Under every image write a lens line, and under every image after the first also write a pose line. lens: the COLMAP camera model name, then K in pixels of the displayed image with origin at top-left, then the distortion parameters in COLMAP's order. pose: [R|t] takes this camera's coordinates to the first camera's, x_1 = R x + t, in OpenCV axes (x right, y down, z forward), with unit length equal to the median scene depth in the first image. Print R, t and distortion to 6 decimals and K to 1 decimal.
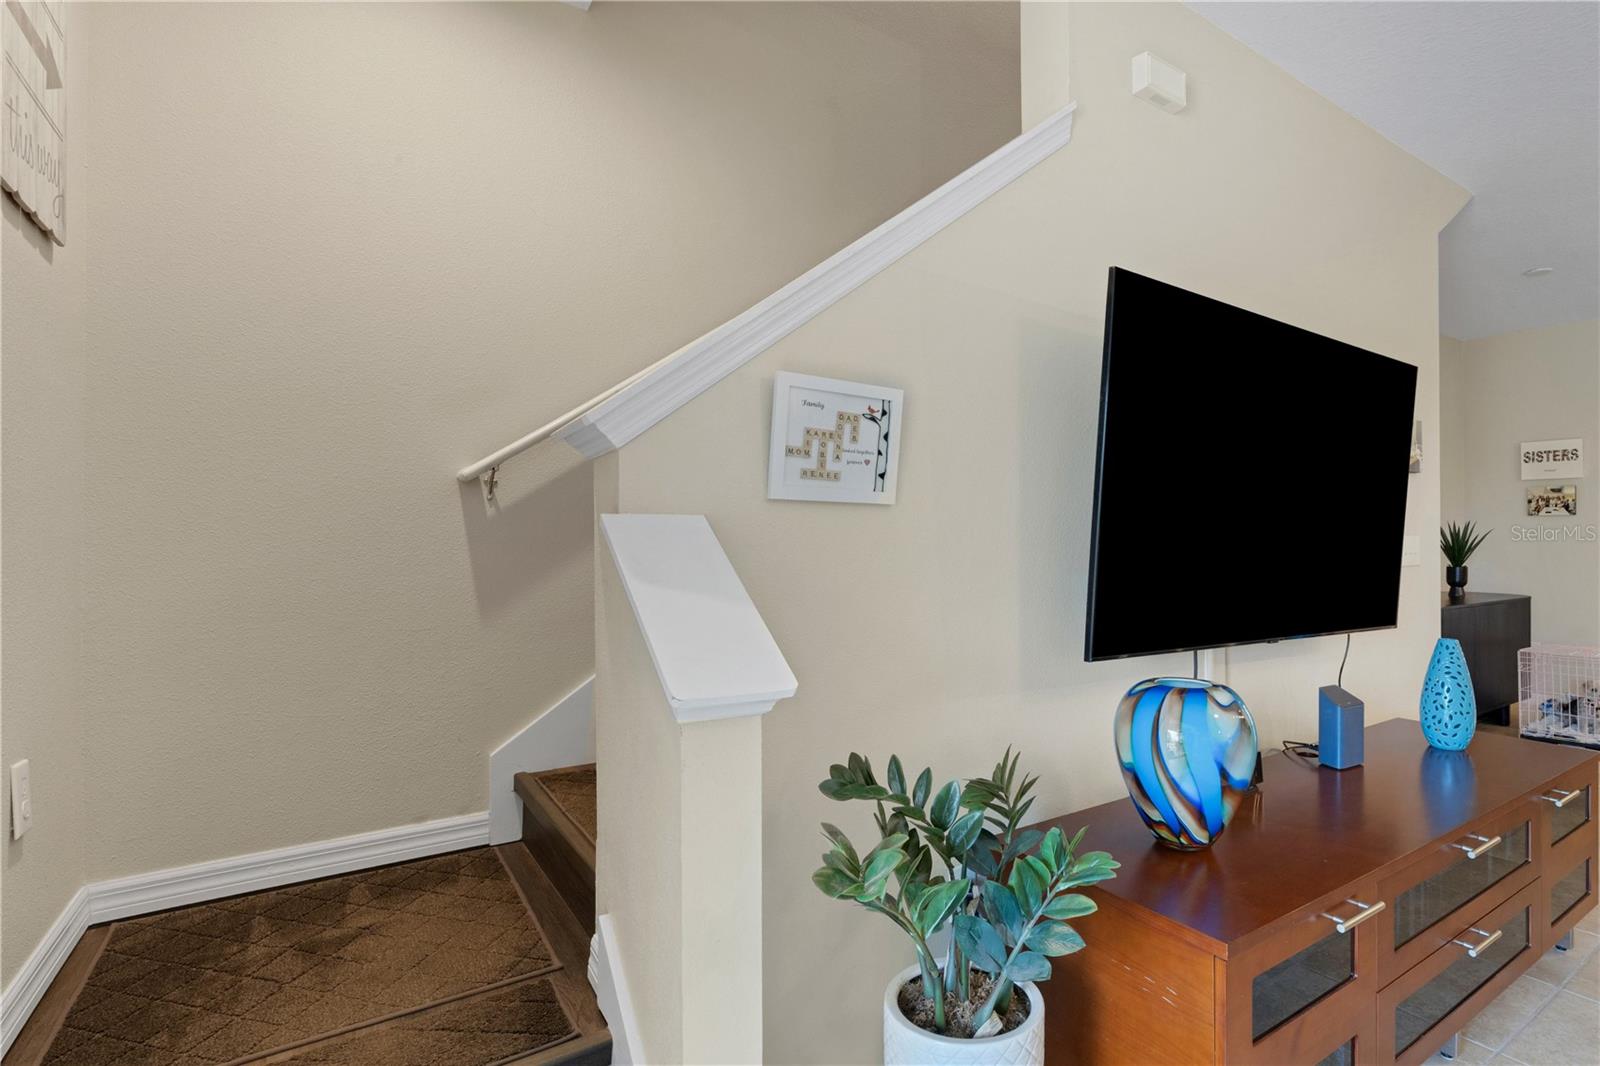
lens RADIAL K [[802.3, 0, 897.3], [0, 802.3, 532.3], [0, 0, 1]] dist [-0.000302, -0.000510]
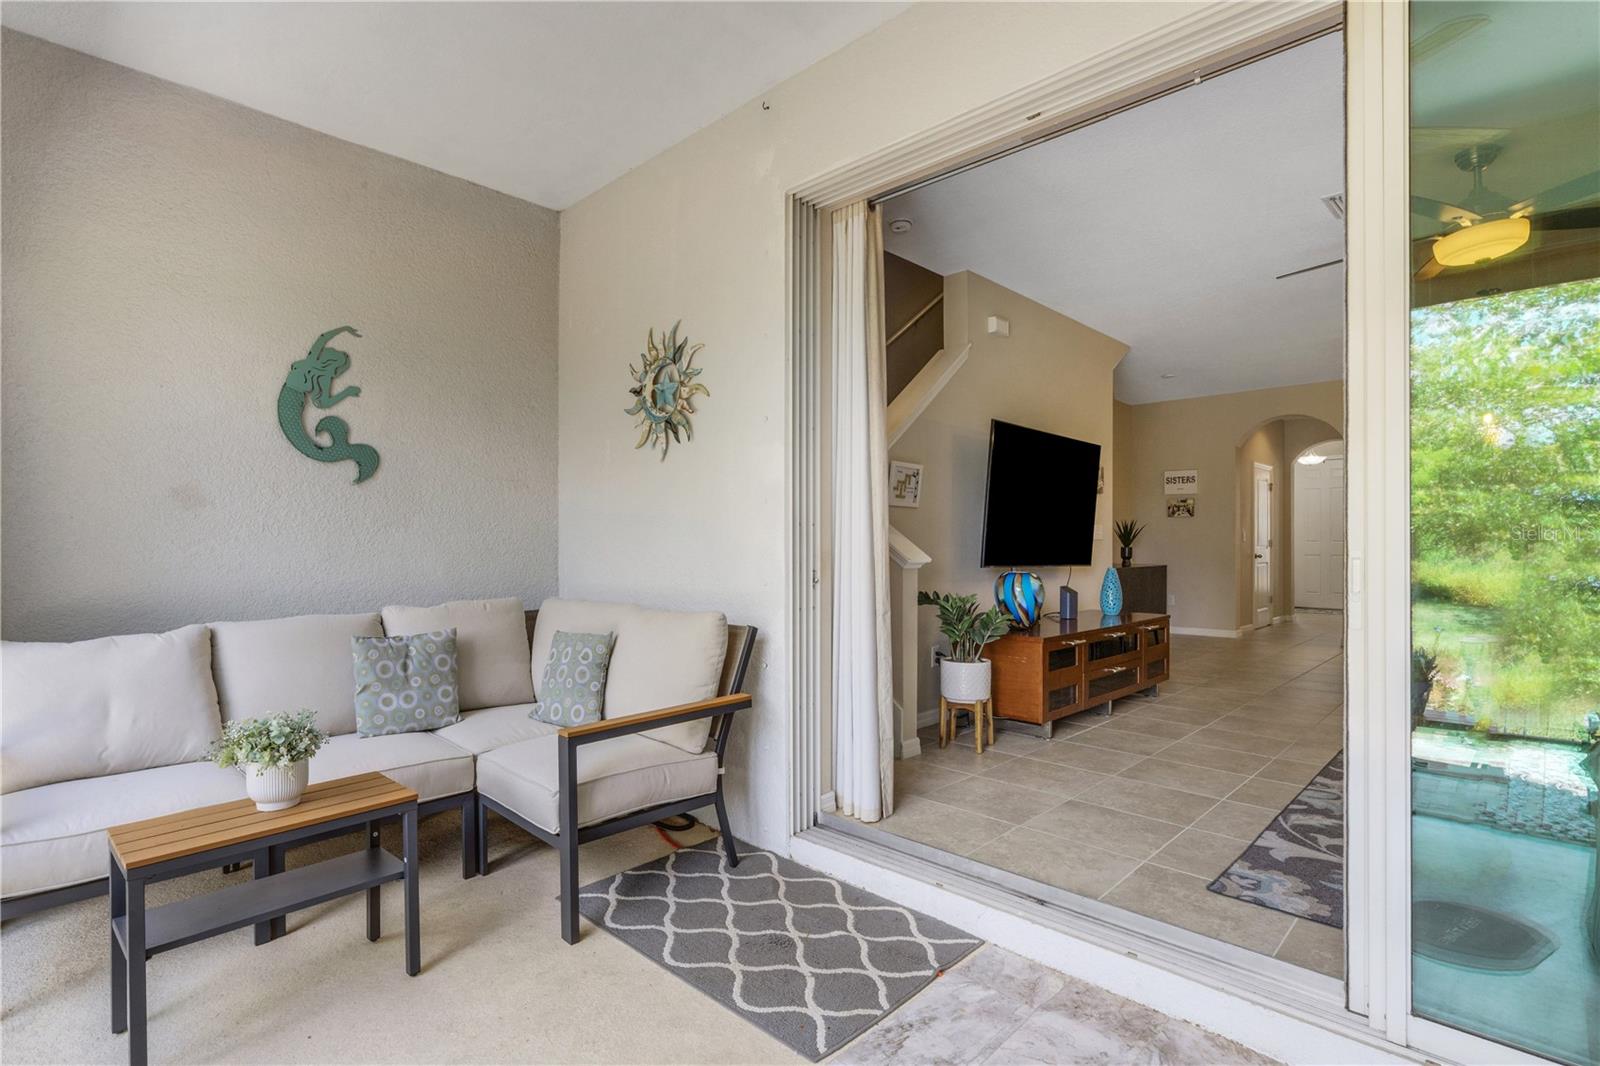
lens RADIAL K [[786.1, 0, 751.6], [0, 786.1, 538.8], [0, 0, 1]] dist [-0.001564, -0.000279]
pose [[0.989538, 0.001281, 0.144269, -0.709792], [-0.002109, 0.999982, 0.005587, 0.043365], [-0.144260, -0.005833, 0.989523, -1.161335]]
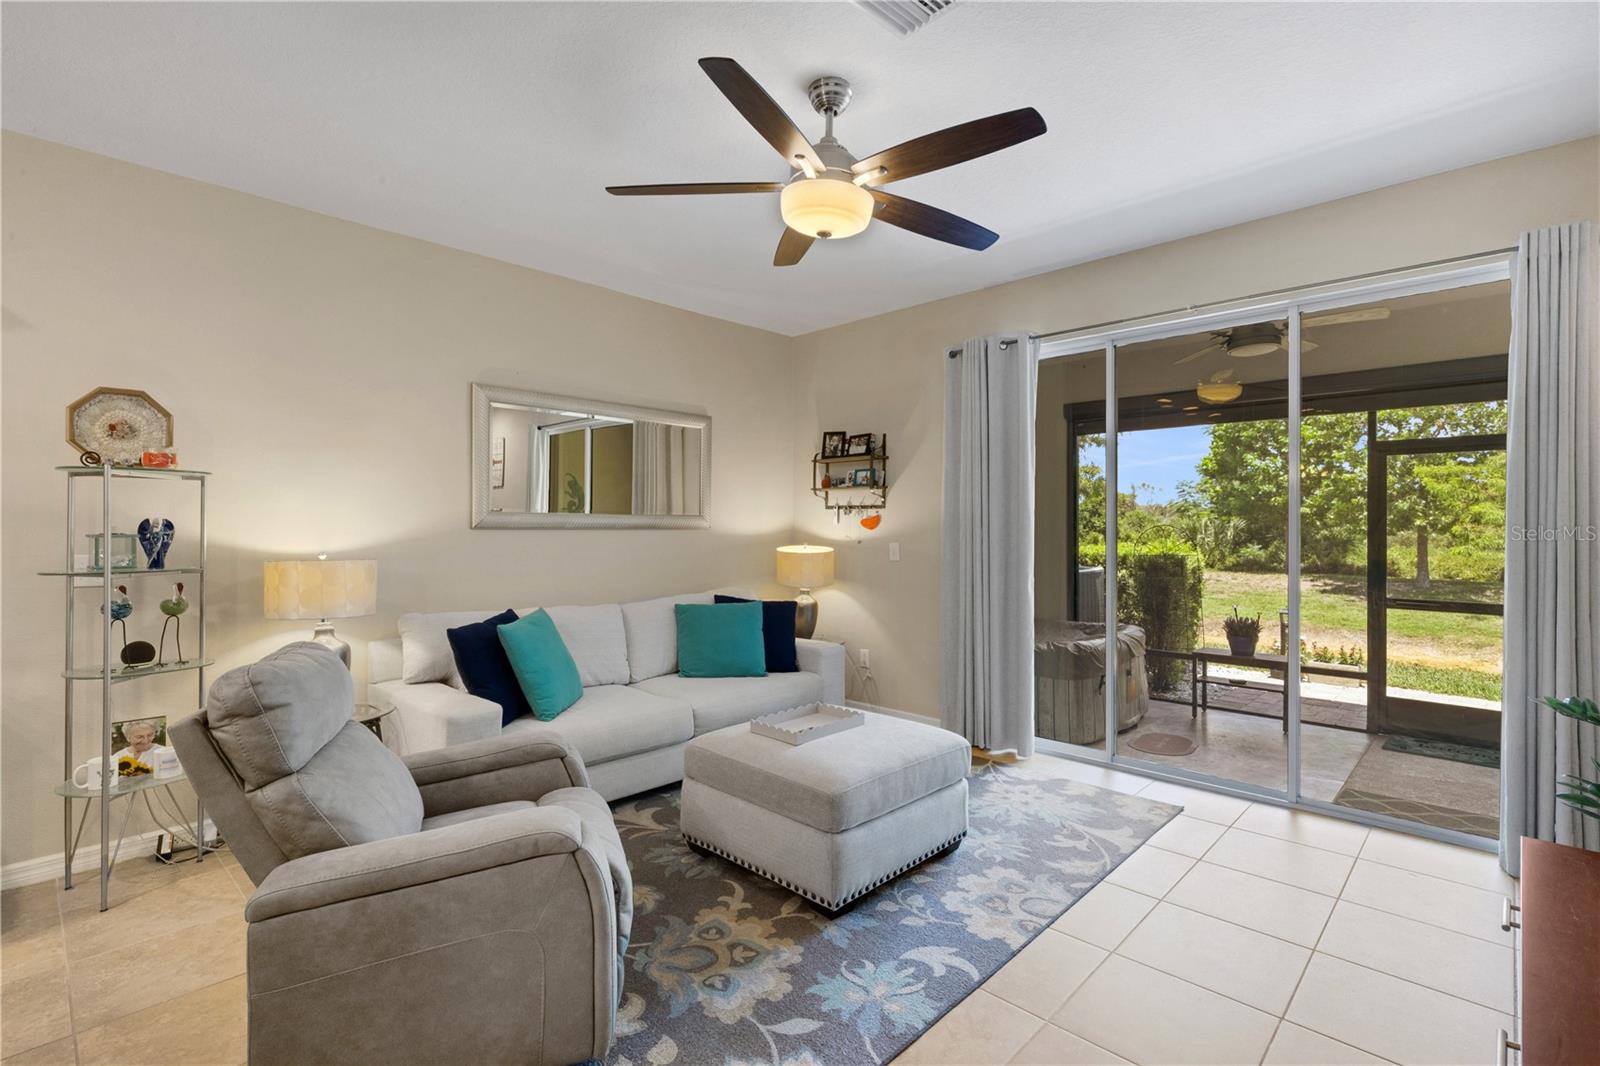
lens RADIAL K [[743.3, 0, 799.2], [0, 743.3, 526.6], [0, 0, 1]] dist [0.007146, -0.000439]
pose [[-0.983687, -0.003848, -0.179850, 1.142437], [-0.002544, 0.999969, -0.007485, -0.046762], [0.179873, -0.006905, -0.983666, 1.212816]]
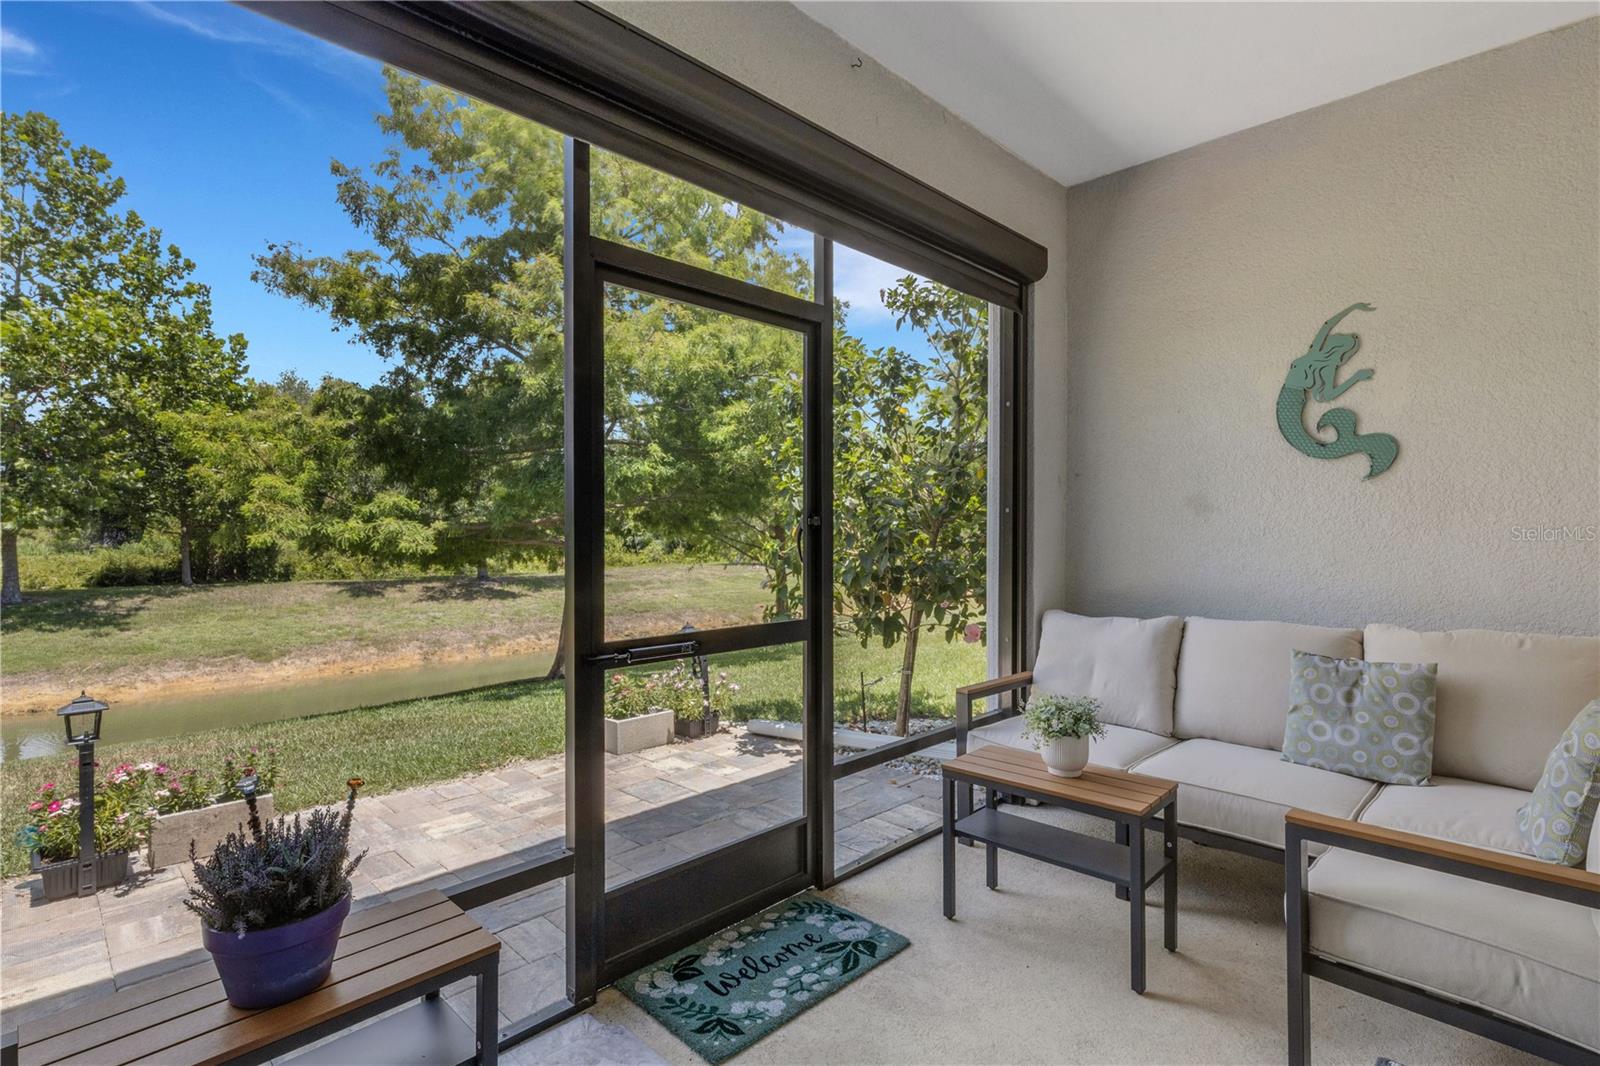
lens RADIAL K [[754.7, 0, 817.8], [0, 754.7, 532.5], [0, 0, 1]] dist [0.003306, -0.000273]
pose [[0.179881, 0.004864, -0.983676, -0.147999], [0.009326, 0.999934, 0.006650, 0.018377], [0.983644, -0.010370, 0.179824, -0.684714]]
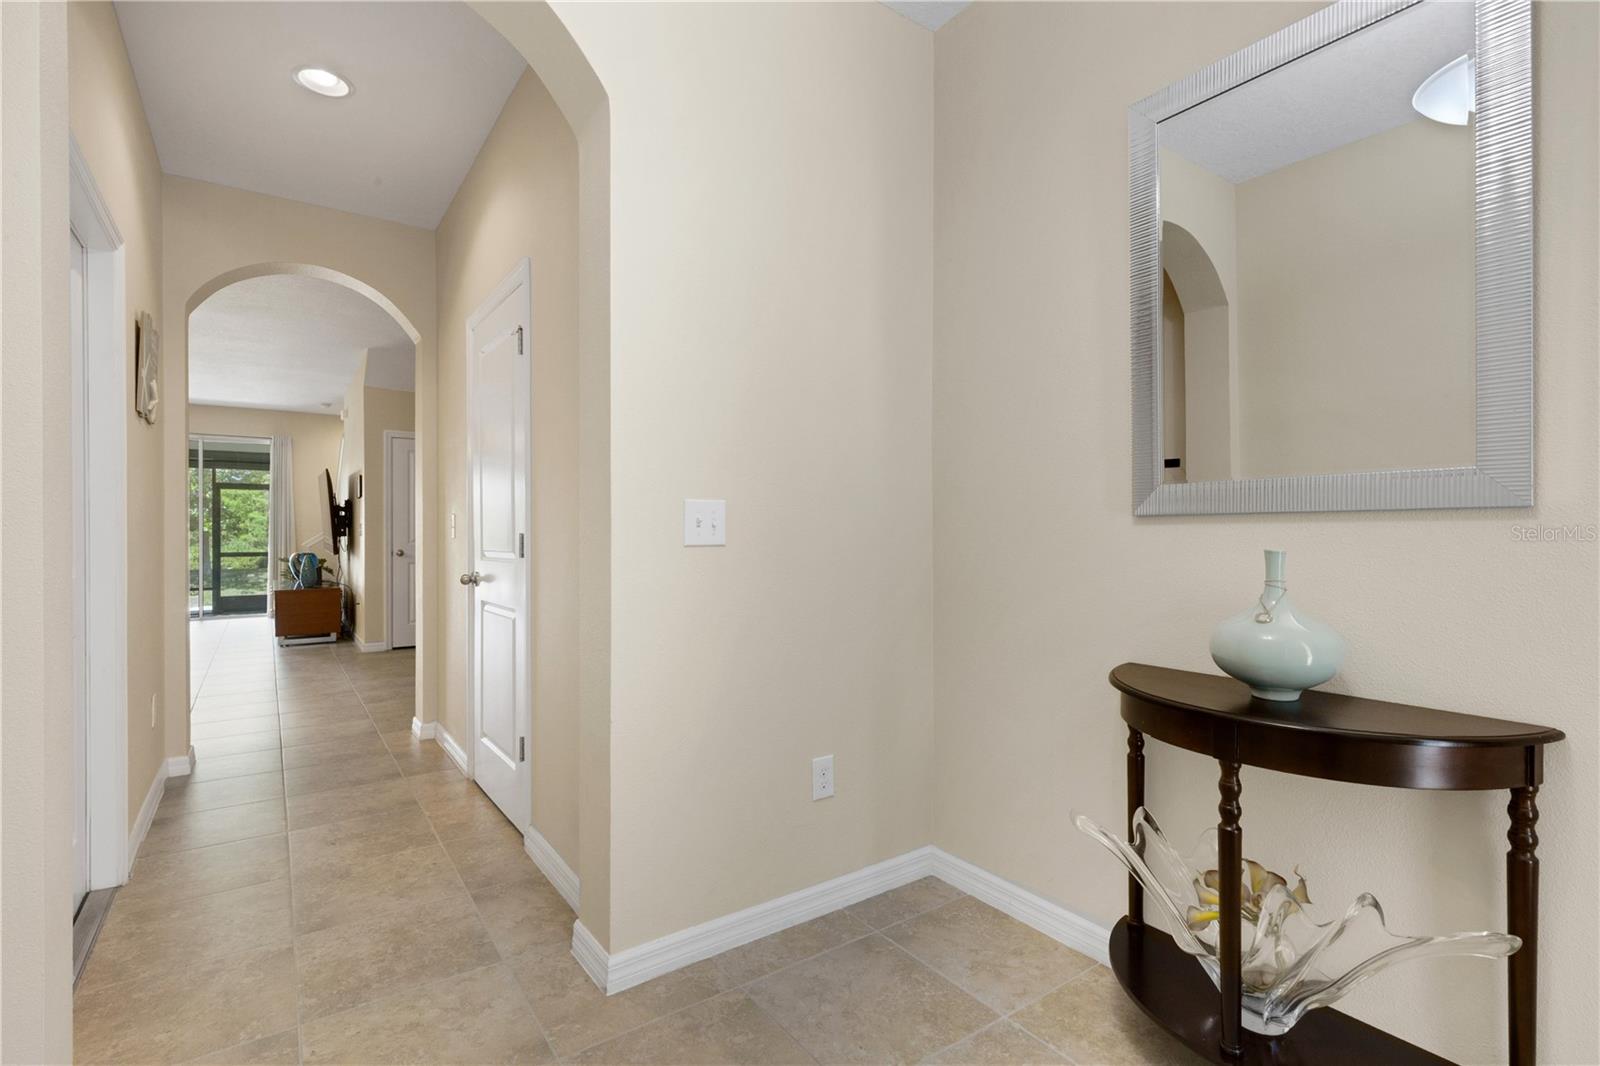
lens RADIAL K [[752.7, 0, 800.0], [0, 752.7, 533.0], [0, 0, 1]] dist [0.003661, -0.000062]
pose [[-0.007379, -0.003968, -0.999965, 4.208118], [0.013301, 0.999903, -0.004066, 0.096774], [0.999884, -0.013331, -0.007326, 3.371220]]
